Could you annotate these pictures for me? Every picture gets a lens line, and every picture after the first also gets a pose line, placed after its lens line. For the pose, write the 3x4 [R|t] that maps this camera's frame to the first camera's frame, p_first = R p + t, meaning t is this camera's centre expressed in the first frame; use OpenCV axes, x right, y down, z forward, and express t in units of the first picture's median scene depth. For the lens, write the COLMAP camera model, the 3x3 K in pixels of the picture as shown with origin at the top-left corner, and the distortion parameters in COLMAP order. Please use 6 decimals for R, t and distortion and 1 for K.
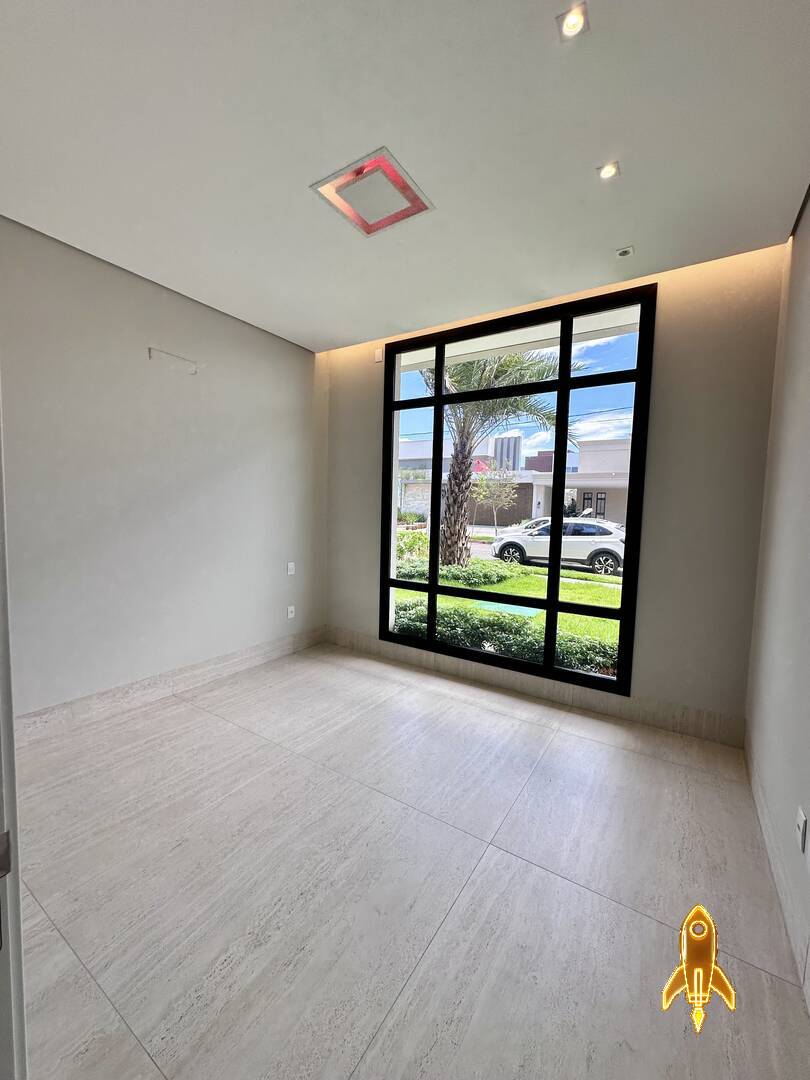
lens RADIAL K [[429.5, 0, 405.2], [0, 429.5, 539.2], [0, 0, 1]] dist [-0.002728, -0.000336]
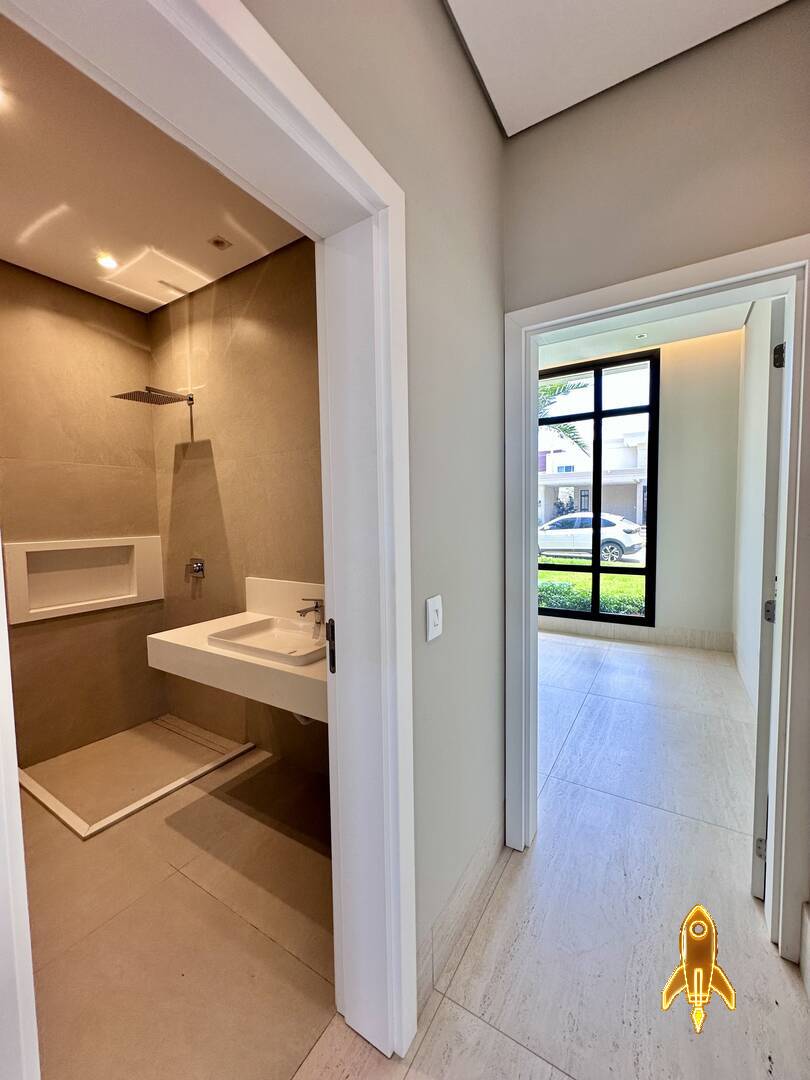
lens RADIAL K [[429.5, 0, 405.1], [0, 429.5, 539.6], [0, 0, 1]] dist [-0.002728, -0.000336]
pose [[0.998948, -0.043408, 0.014767, -0.322096], [0.043564, 0.998996, -0.010442, 0.045480], [-0.014299, 0.011075, 0.999836, -0.434983]]
